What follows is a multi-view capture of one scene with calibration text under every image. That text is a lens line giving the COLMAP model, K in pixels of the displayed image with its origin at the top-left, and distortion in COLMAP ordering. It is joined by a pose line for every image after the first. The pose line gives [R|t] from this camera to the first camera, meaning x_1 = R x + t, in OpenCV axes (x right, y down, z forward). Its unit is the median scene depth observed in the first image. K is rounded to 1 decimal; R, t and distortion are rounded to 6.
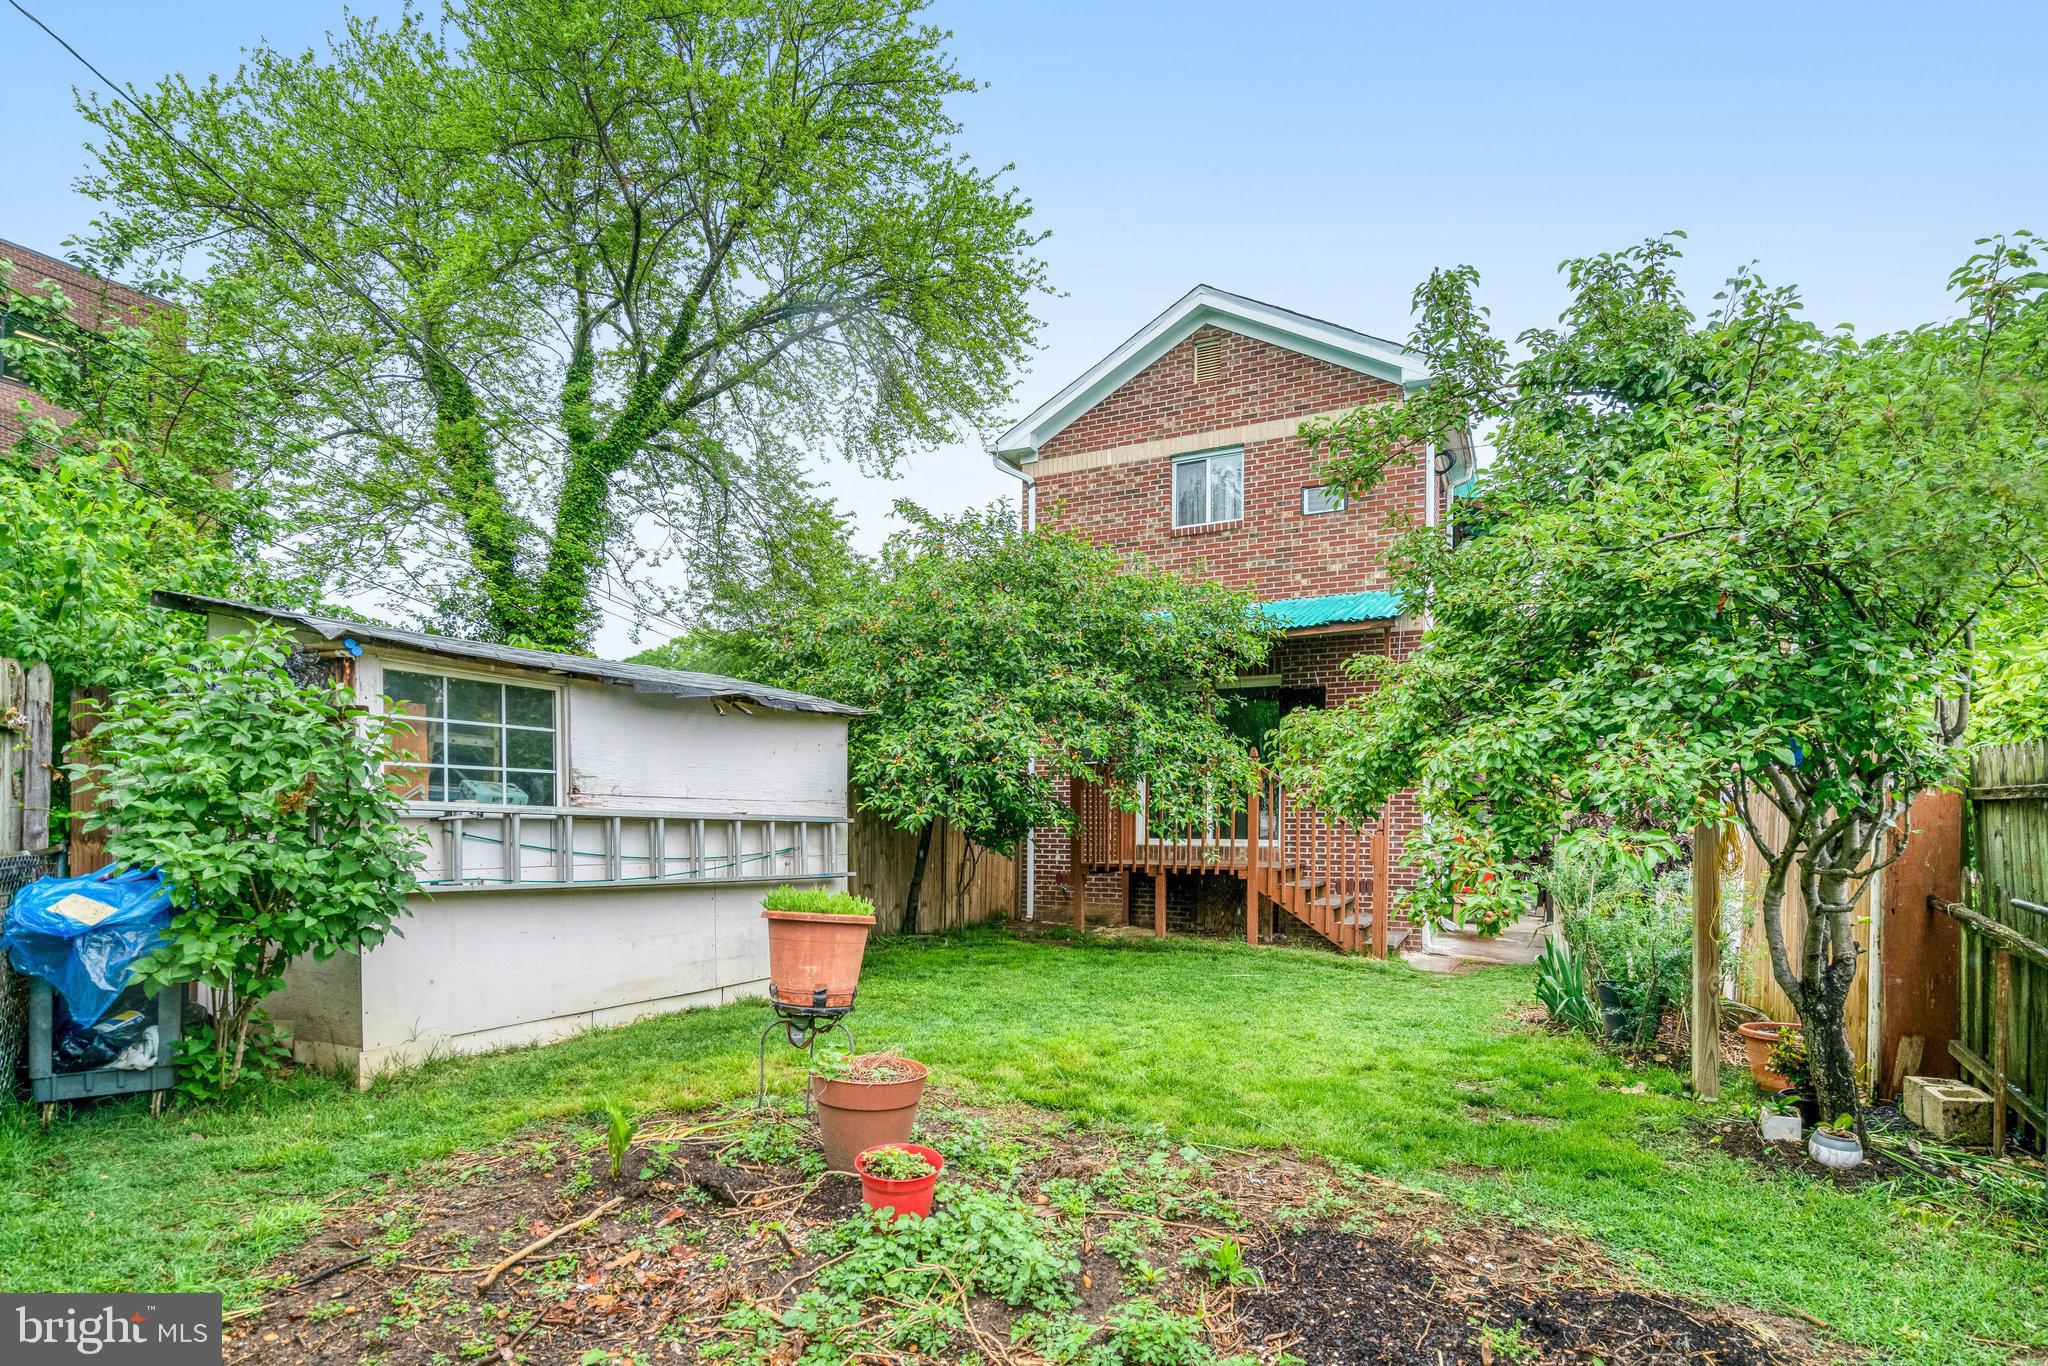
lens RADIAL K [[986.9, 0, 1007.8], [0, 986.9, 672.2], [0, 0, 1]] dist [-0.045937, 0.019607]
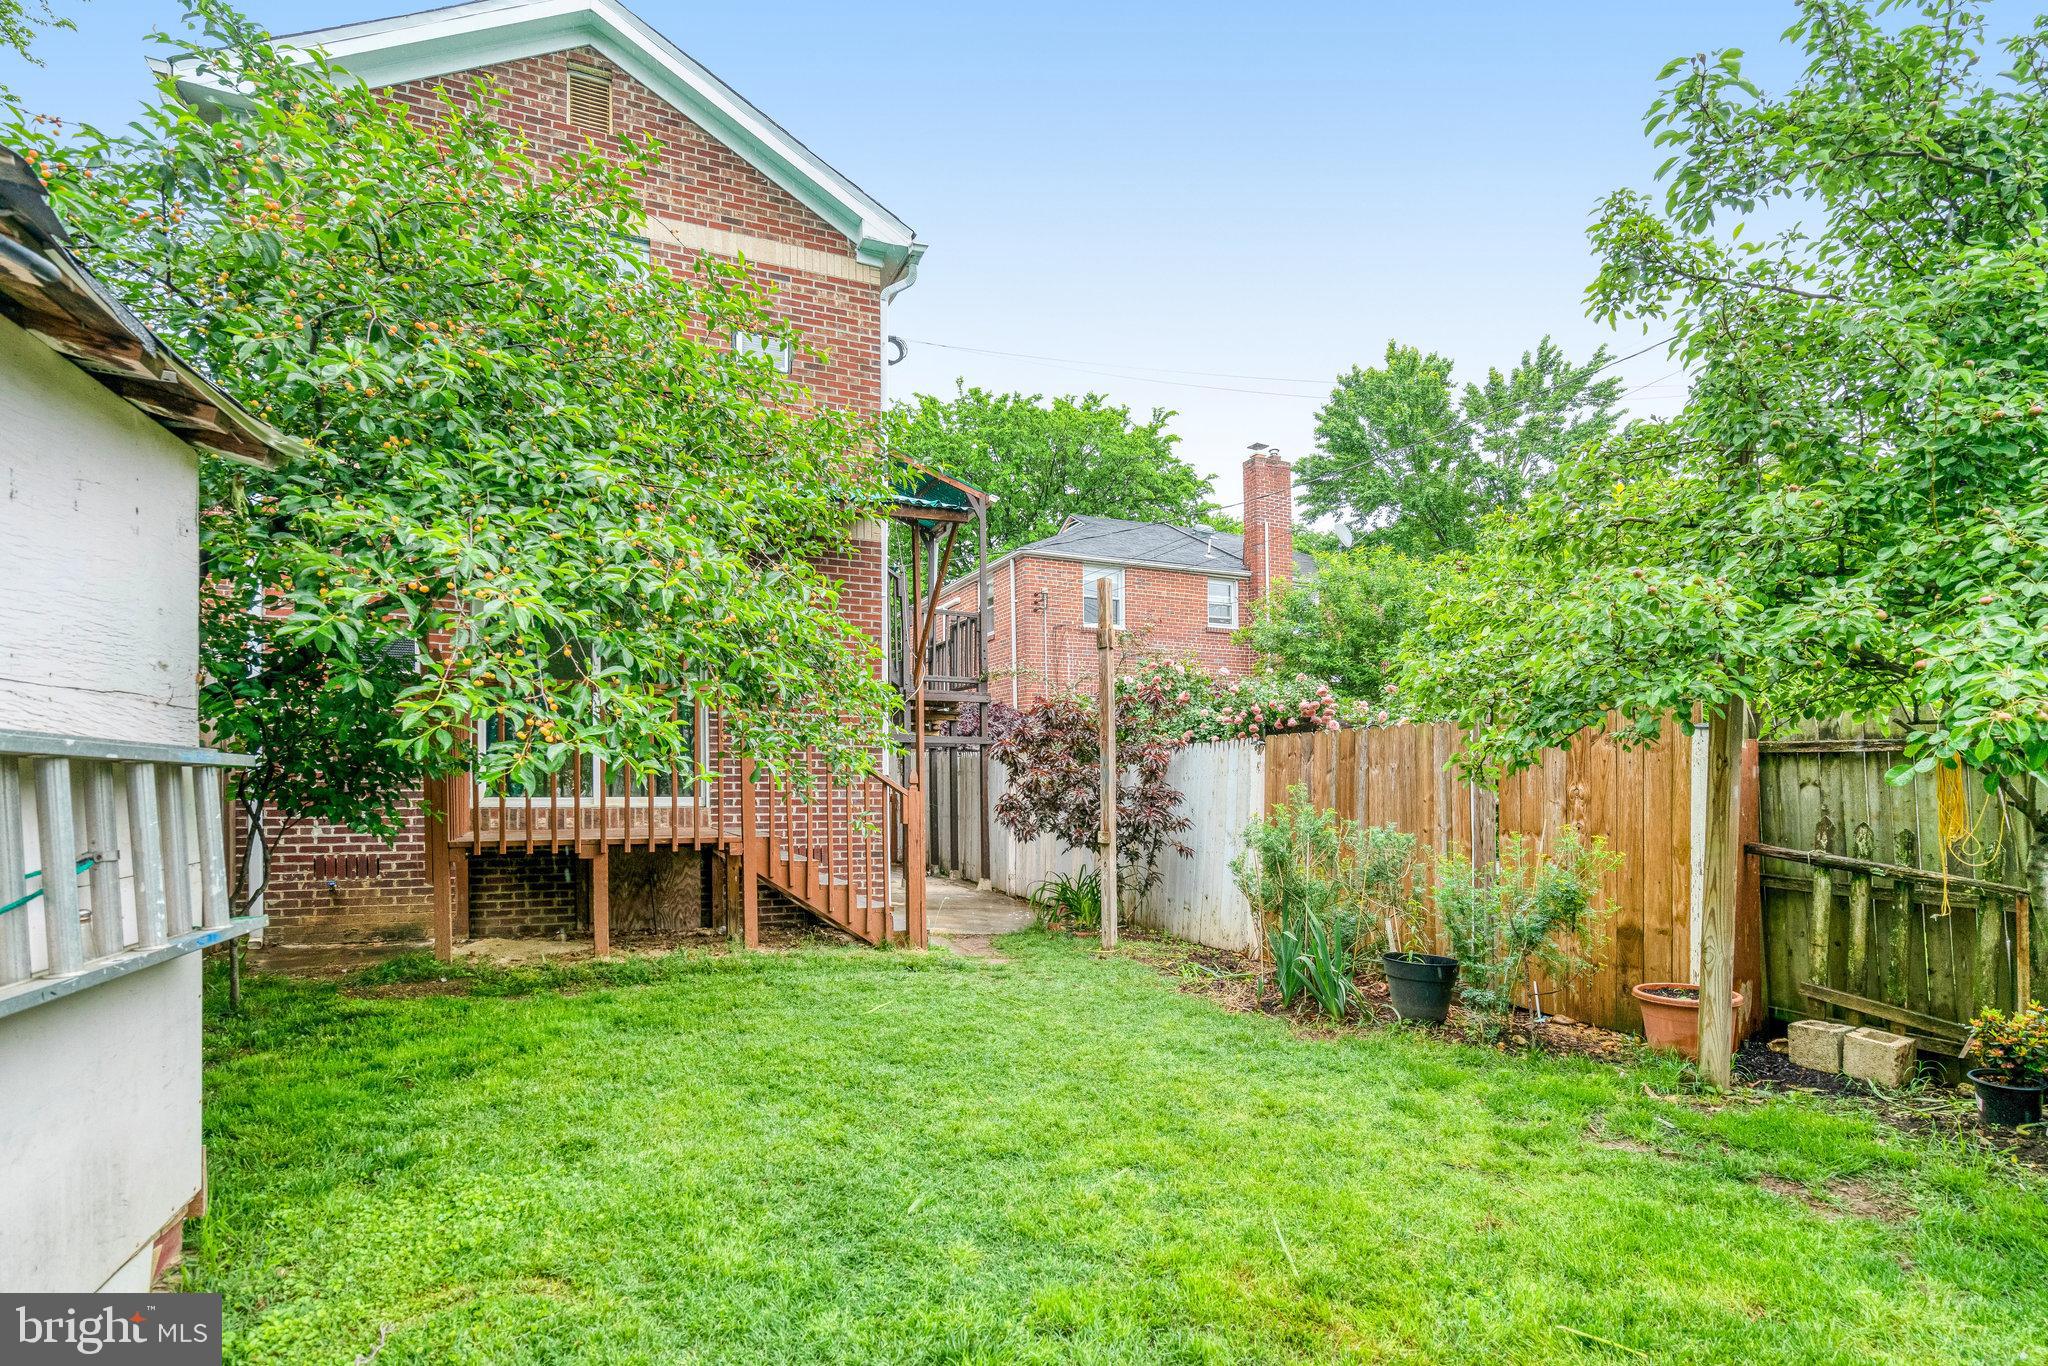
lens RADIAL K [[1012.0, 0, 994.5], [0, 1012.0, 672.4], [0, 0, 1]] dist [-0.024693, 0.013063]
pose [[0.609936, 0.079547, 0.788448, -0.199293], [-0.119978, 0.992749, -0.007345, 0.069238], [-0.783315, -0.090117, 0.615058, 0.439547]]
